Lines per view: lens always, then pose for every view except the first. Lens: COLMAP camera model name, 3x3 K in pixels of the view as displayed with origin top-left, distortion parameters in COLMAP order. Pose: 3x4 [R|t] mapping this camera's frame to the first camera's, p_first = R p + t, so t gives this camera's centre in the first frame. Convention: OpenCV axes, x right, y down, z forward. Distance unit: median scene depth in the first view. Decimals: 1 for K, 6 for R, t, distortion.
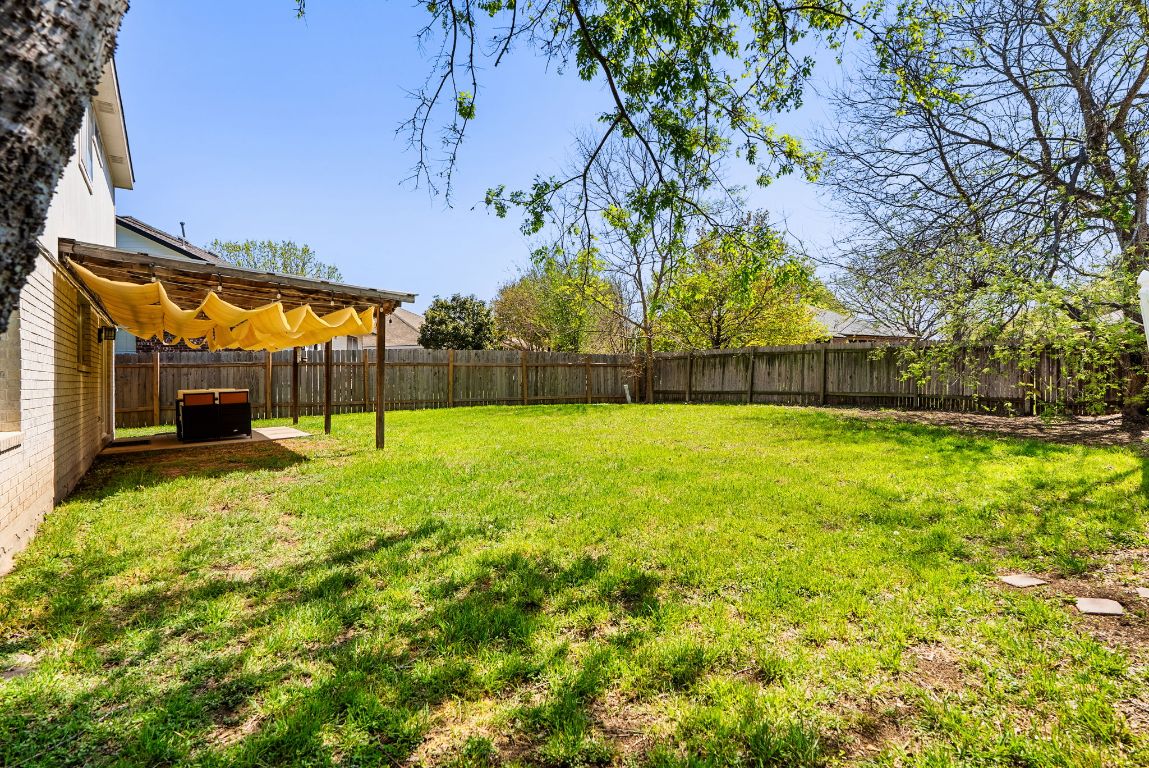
lens RADIAL K [[596.4, 0, 576.5], [0, 596.4, 386.0], [0, 0, 1]] dist [0.004481, 0.000196]
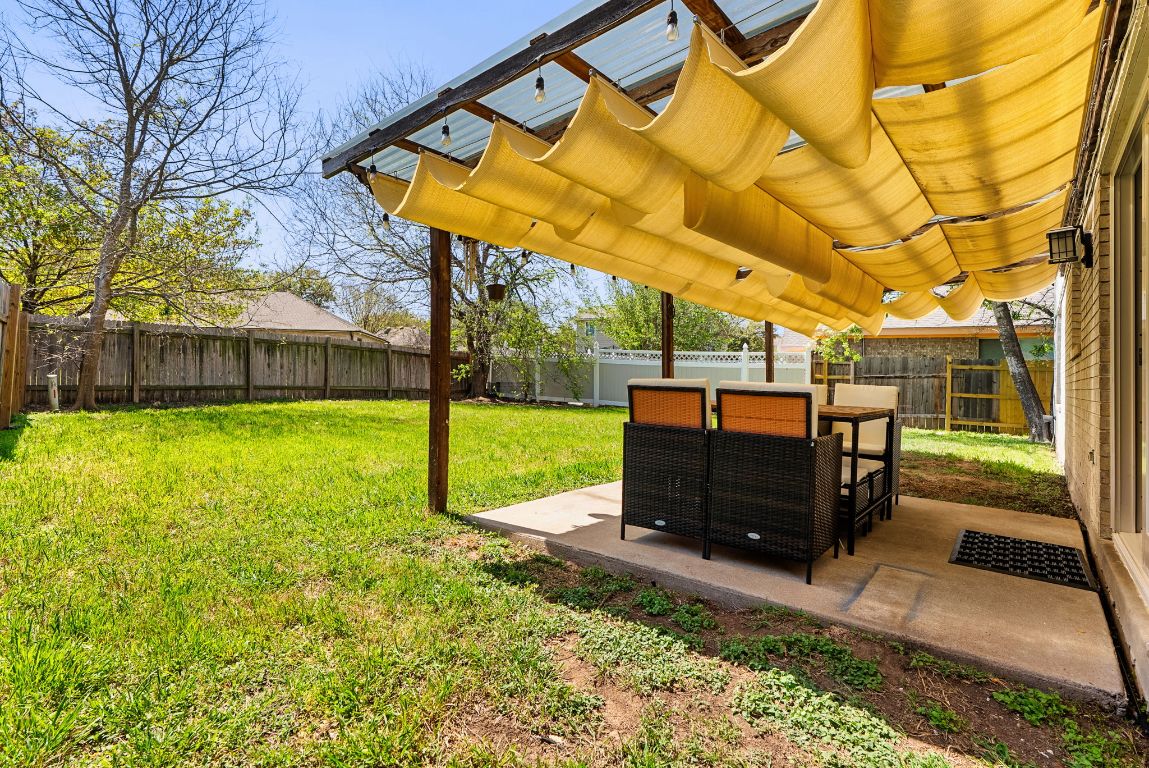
lens RADIAL K [[596.4, 0, 579.6], [0, 596.4, 382.3], [0, 0, 1]] dist [0.004481, 0.000196]
pose [[-0.322901, 0.002795, 0.946429, -0.632056], [-0.000662, 0.999995, -0.003179, 0.006376], [-0.946433, -0.001653, -0.322897, 0.858677]]
